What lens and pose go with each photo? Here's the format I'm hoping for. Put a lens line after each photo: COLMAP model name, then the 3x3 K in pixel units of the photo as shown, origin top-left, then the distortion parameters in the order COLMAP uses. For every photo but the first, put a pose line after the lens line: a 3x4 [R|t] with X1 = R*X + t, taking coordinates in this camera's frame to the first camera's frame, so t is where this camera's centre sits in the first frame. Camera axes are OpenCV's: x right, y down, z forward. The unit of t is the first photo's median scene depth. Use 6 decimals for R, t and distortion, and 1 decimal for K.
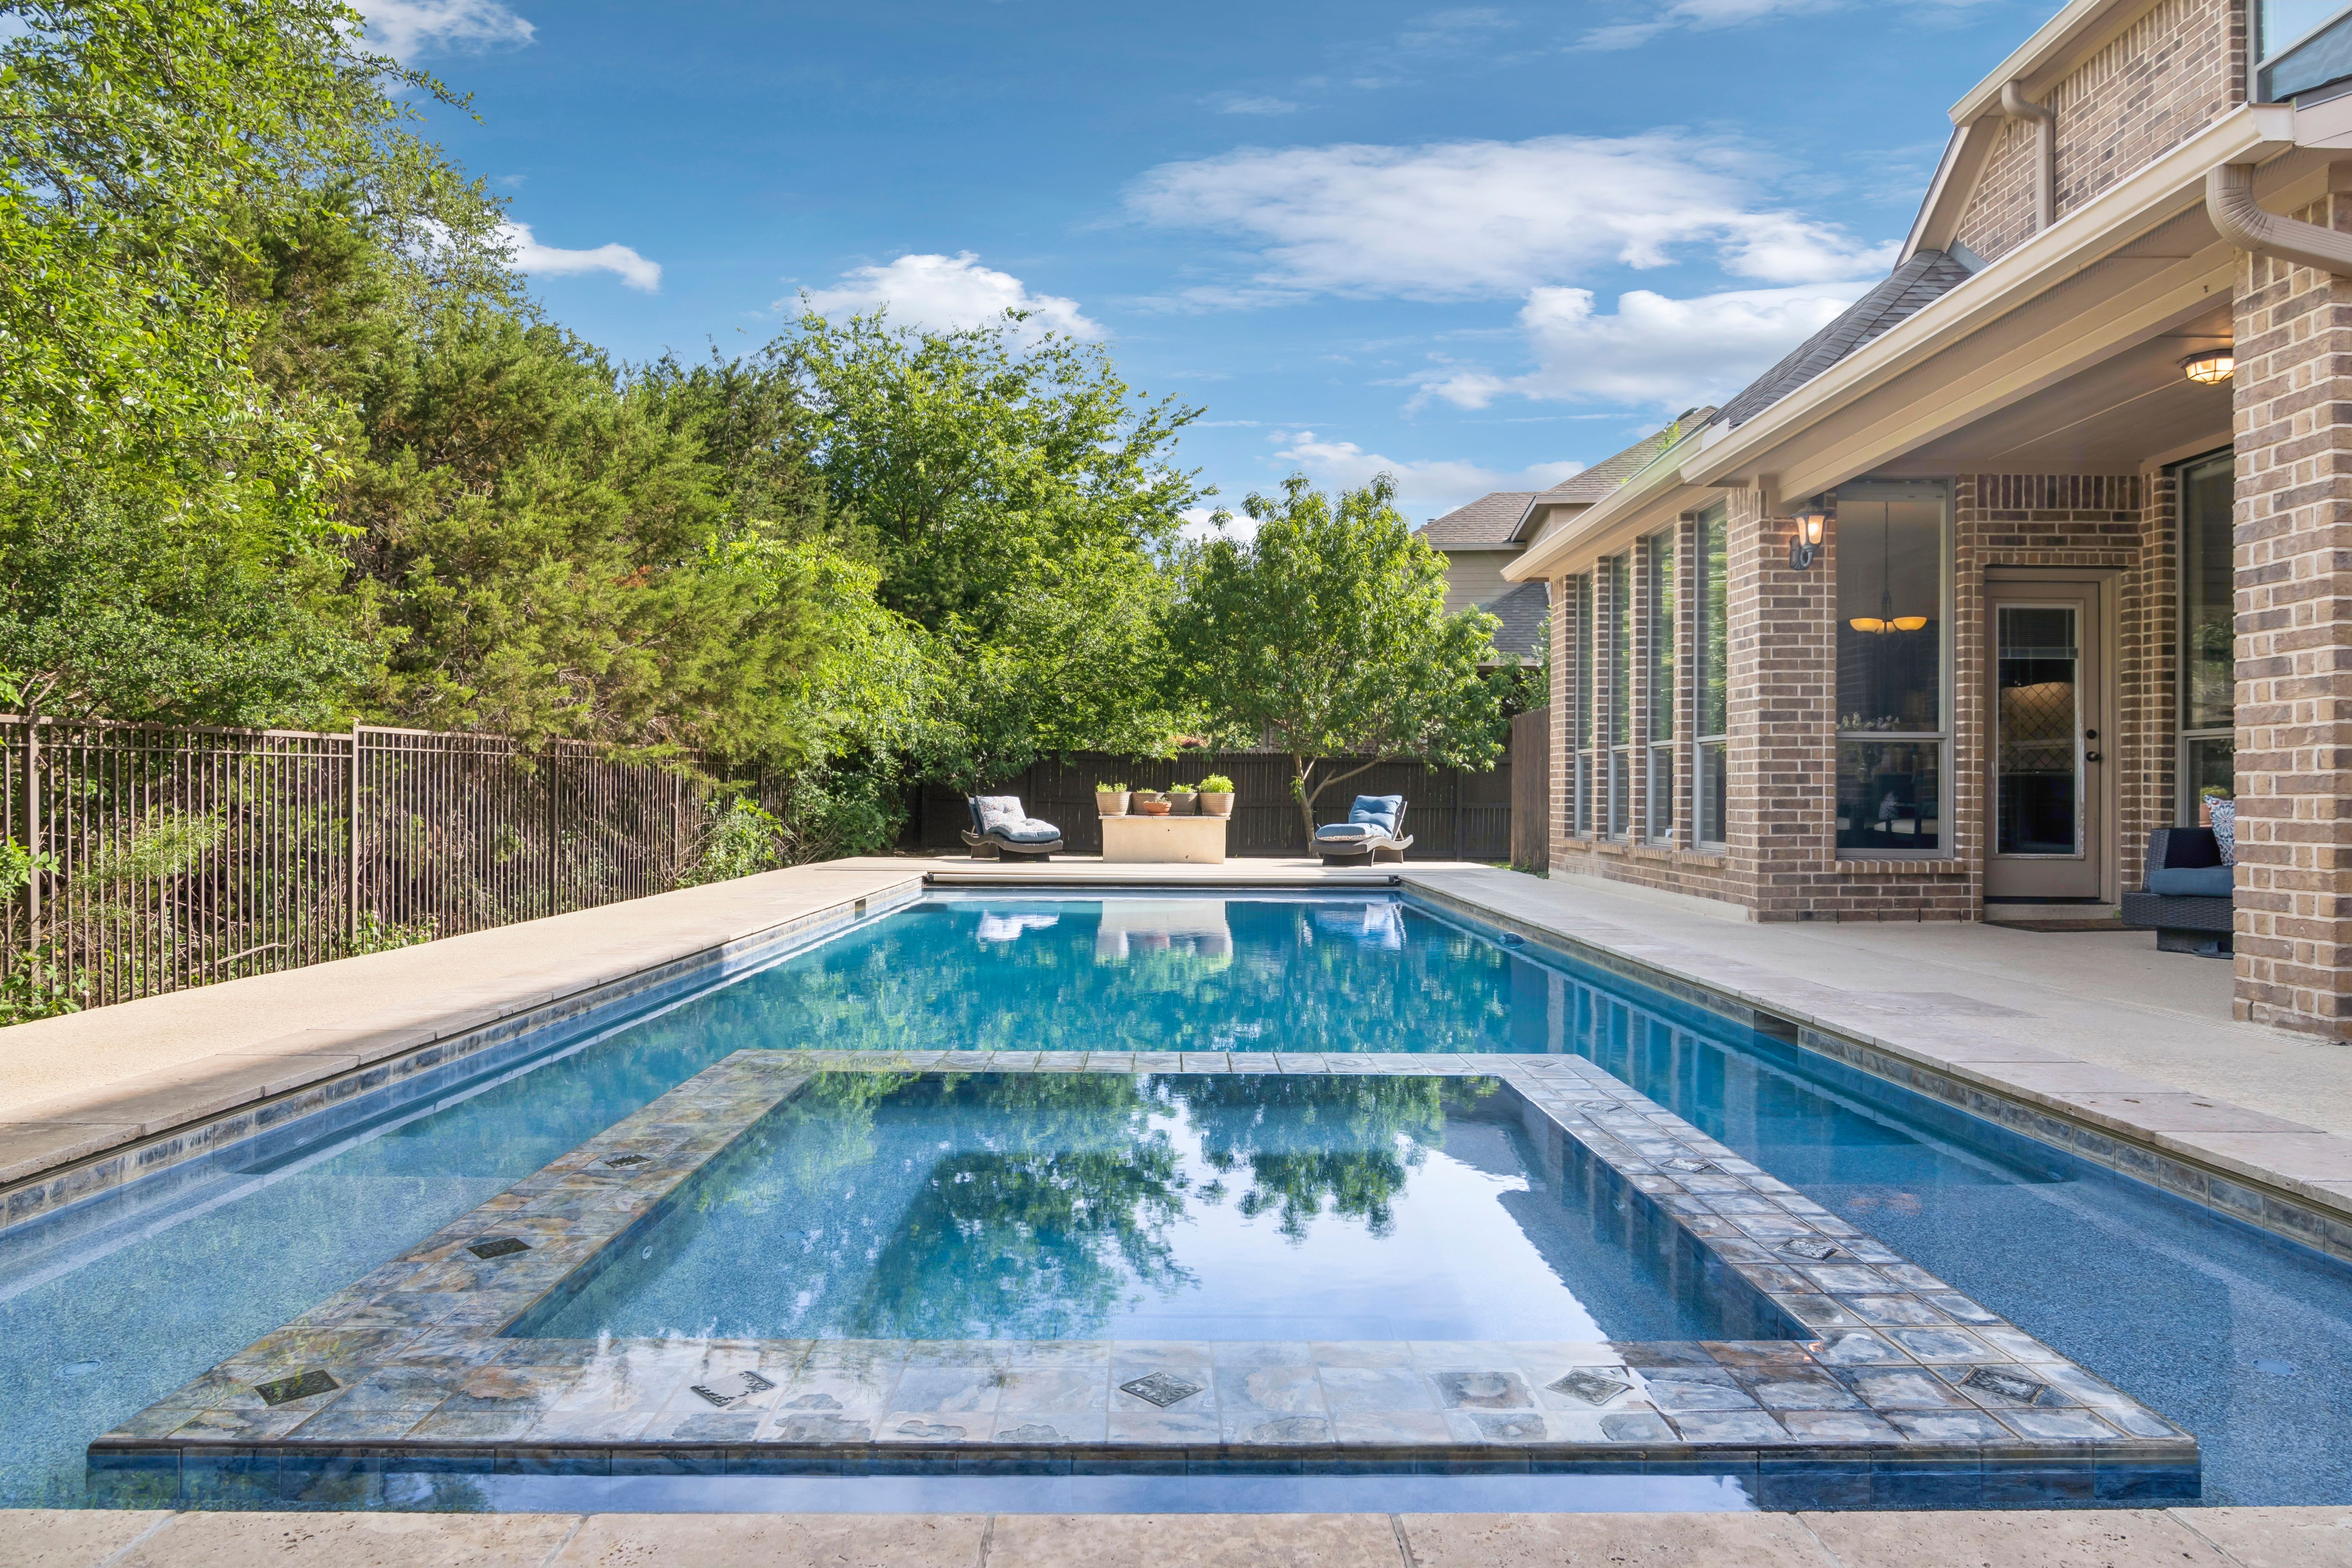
lens RADIAL K [[1397.8, 0, 1176.0], [0, 1397.8, 784.0], [0, 0, 1]] dist [-0.000737, -0.013957]
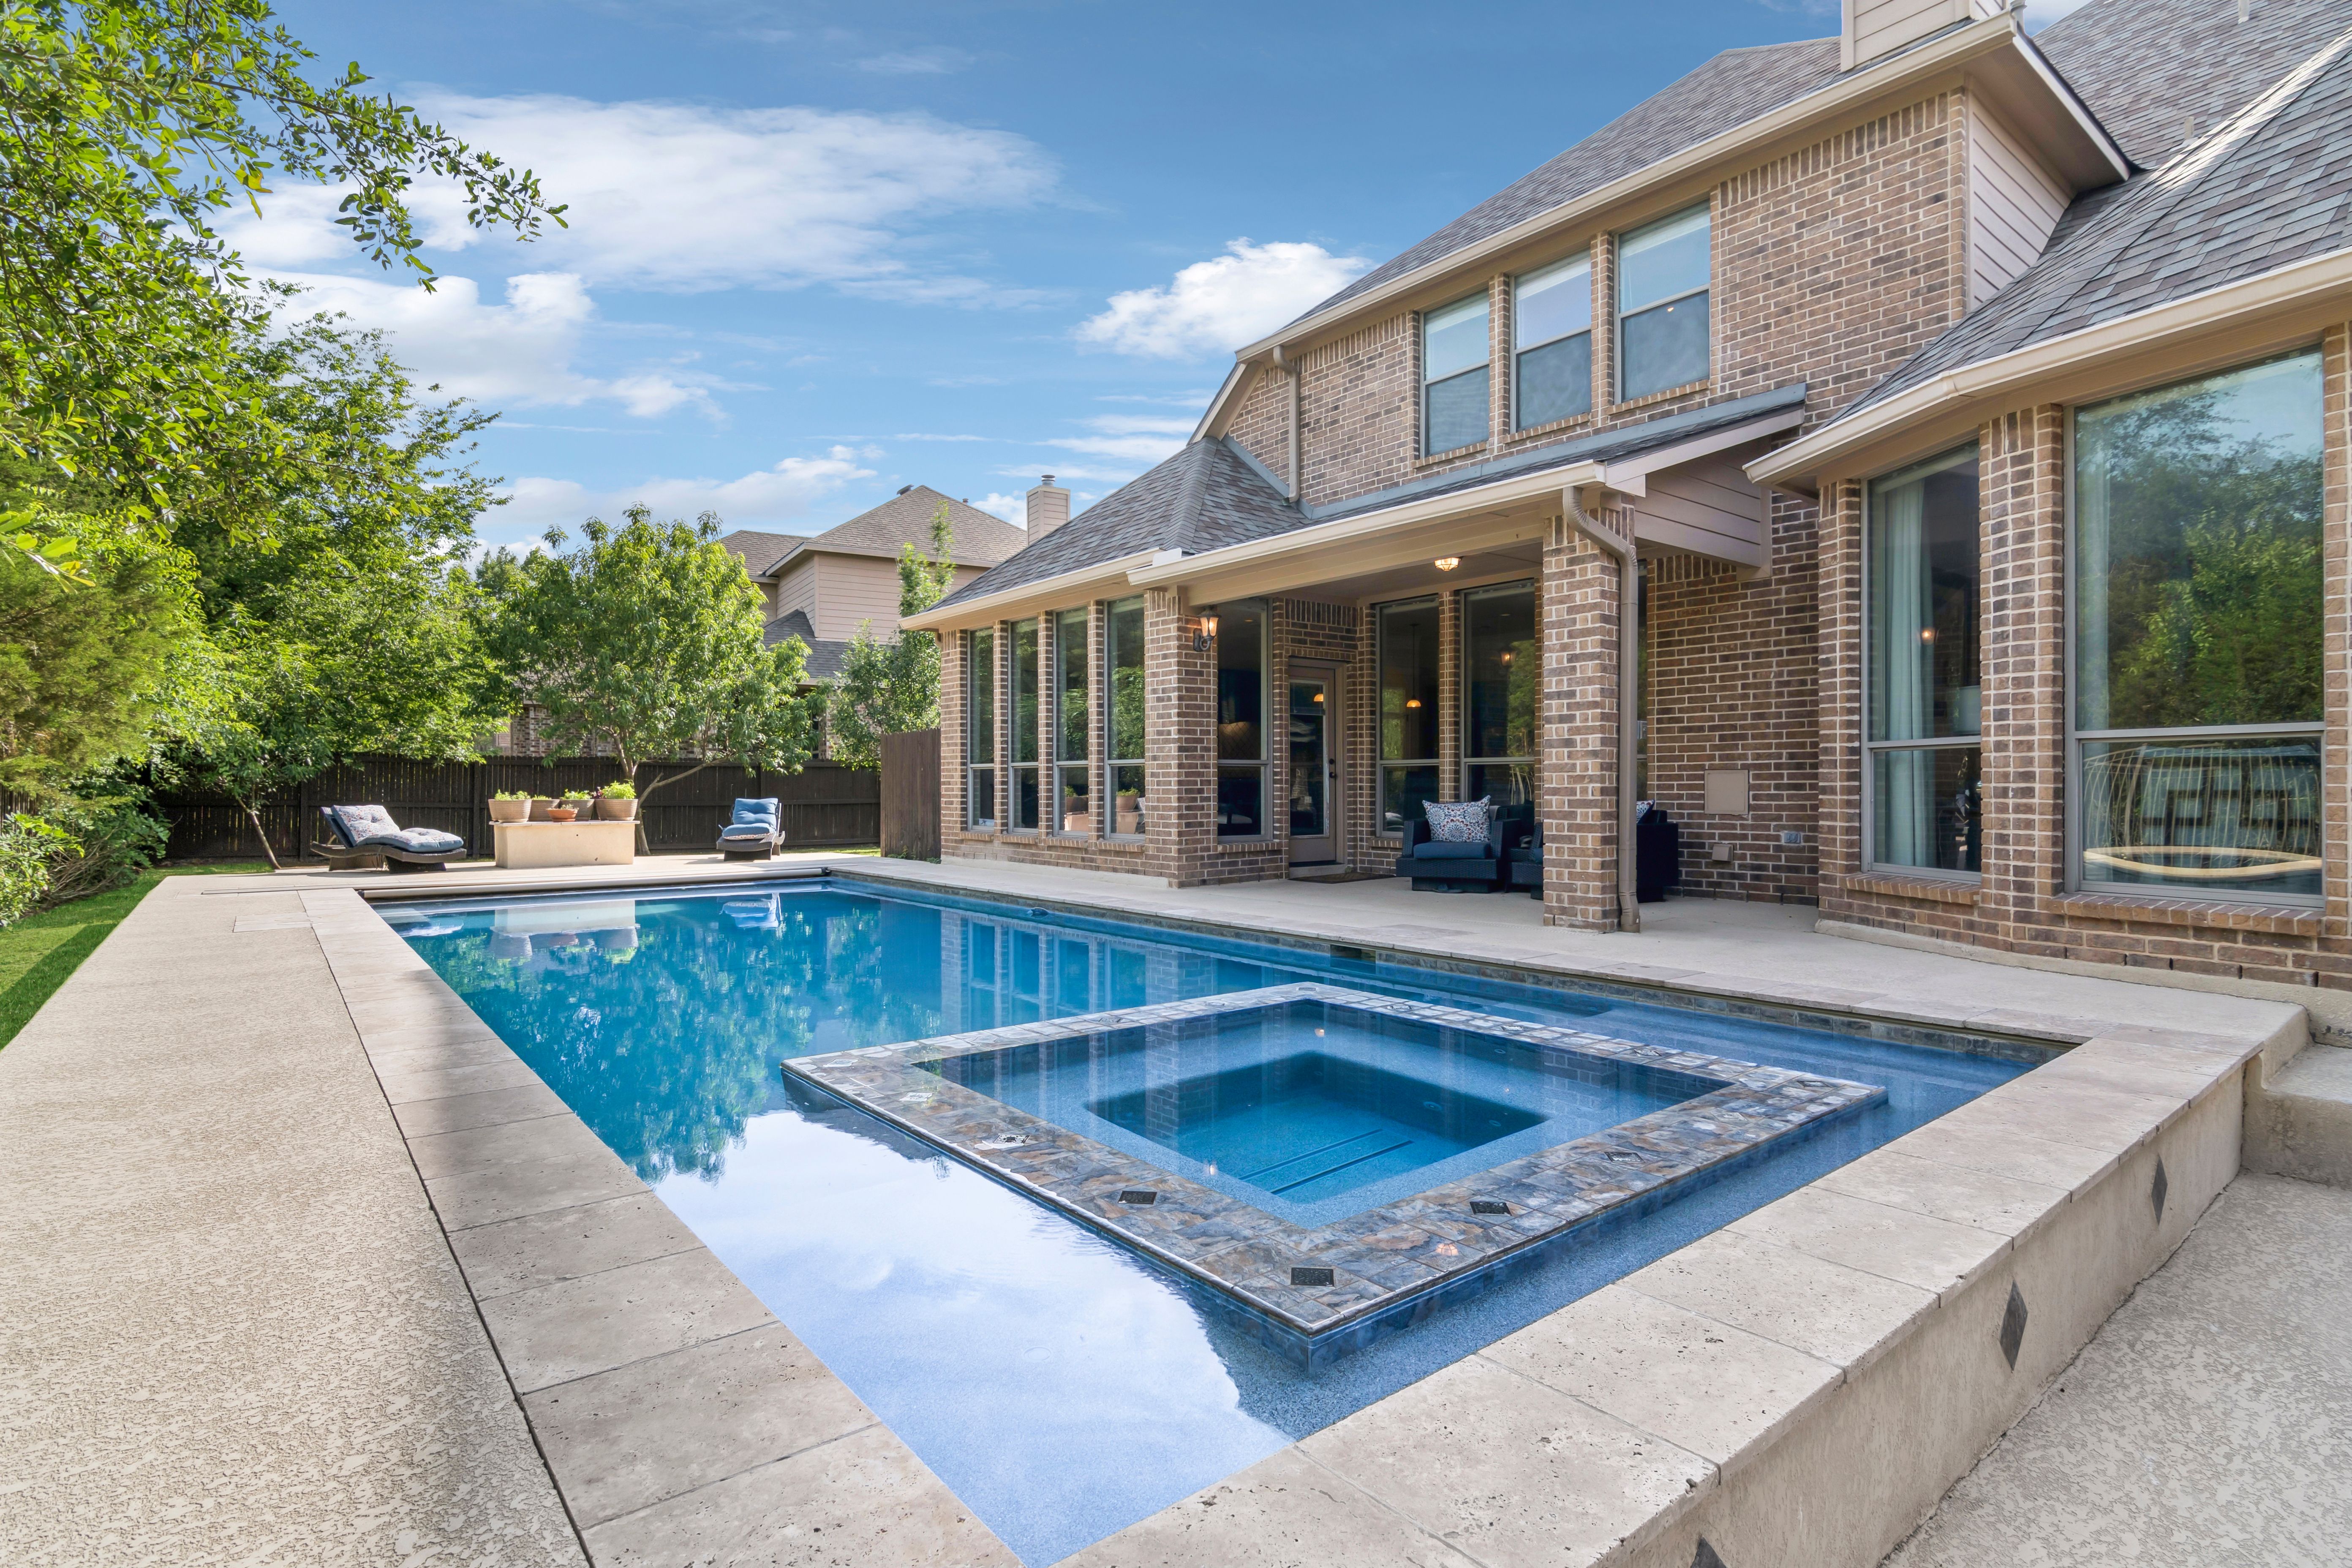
lens RADIAL K [[1171.4, 0, 1185.7], [0, 1171.4, 781.5], [0, 0, 1]] dist [0.014089, -0.023736]
pose [[0.781195, -0.006418, 0.624254, -0.349578], [0.002116, 0.999969, 0.007633, -0.023533], [-0.624283, -0.004642, 0.781185, 0.026266]]
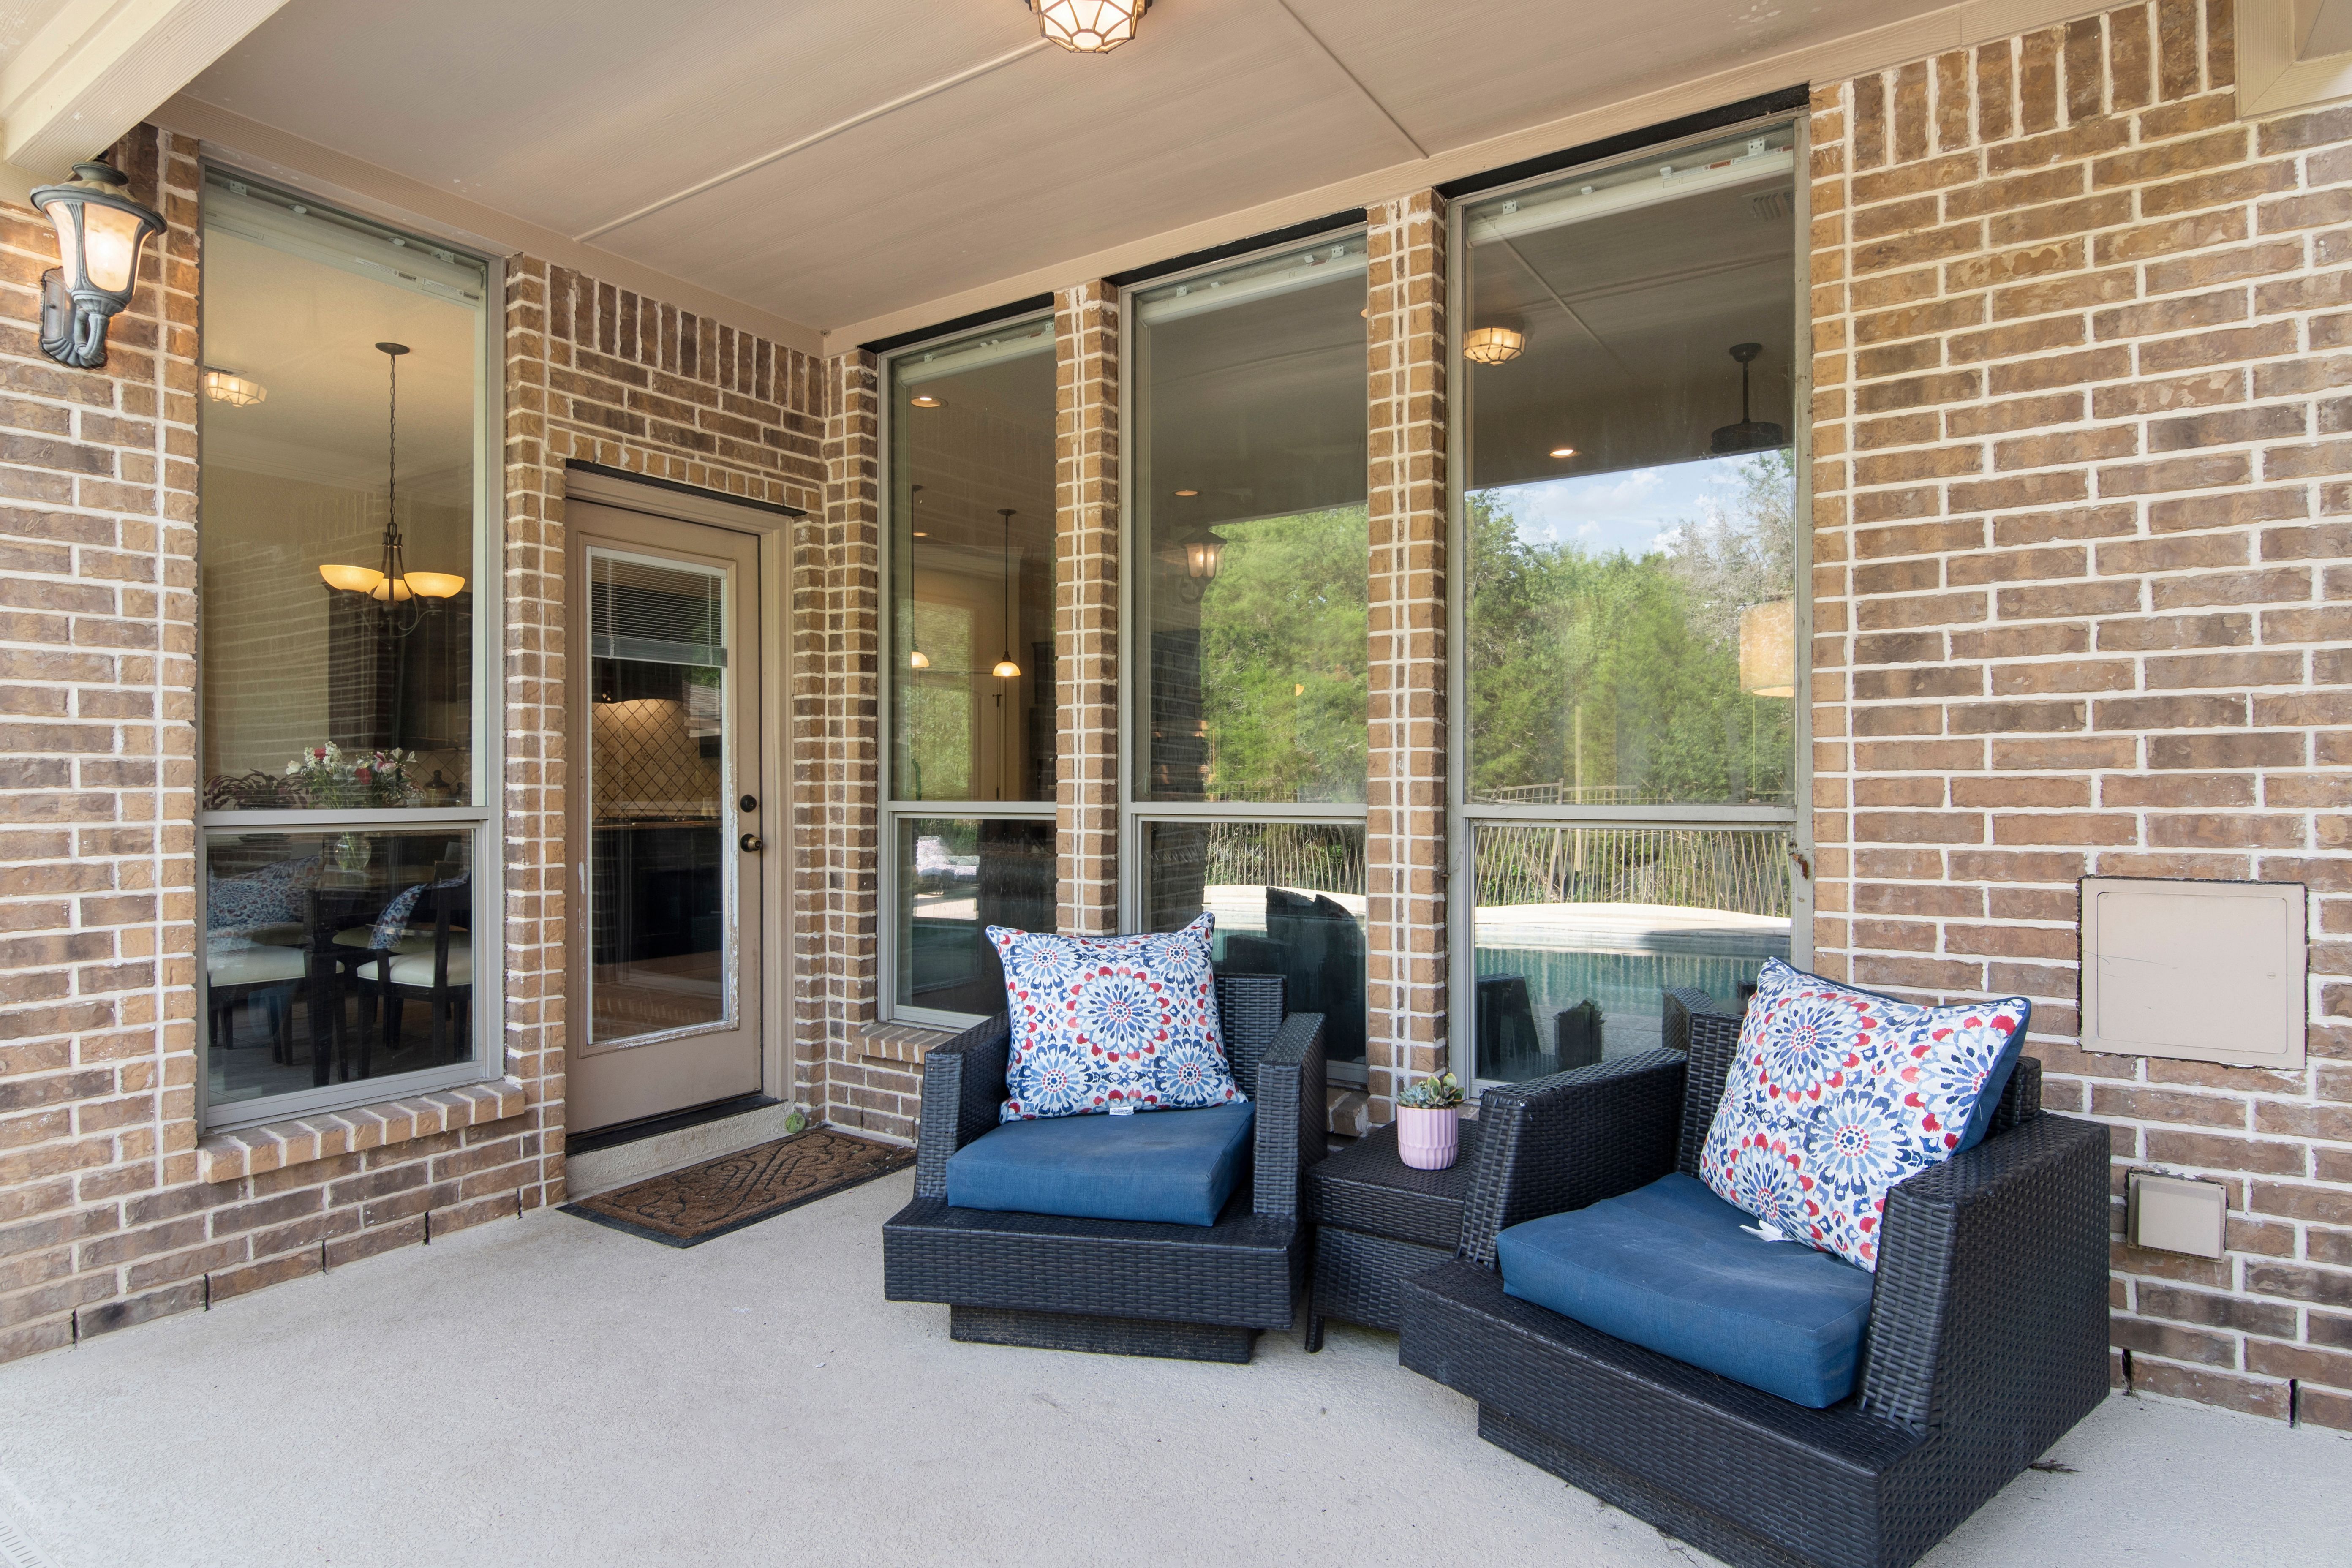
lens RADIAL K [[1264.5, 0, 1174.2], [0, 1264.5, 791.1], [0, 0, 1]] dist [-0.001140, -0.010188]
pose [[0.556562, -0.010156, 0.830744, 0.334784], [-0.001290, 0.999914, 0.013089, -0.048635], [-0.830805, -0.008356, 0.556501, 0.584022]]
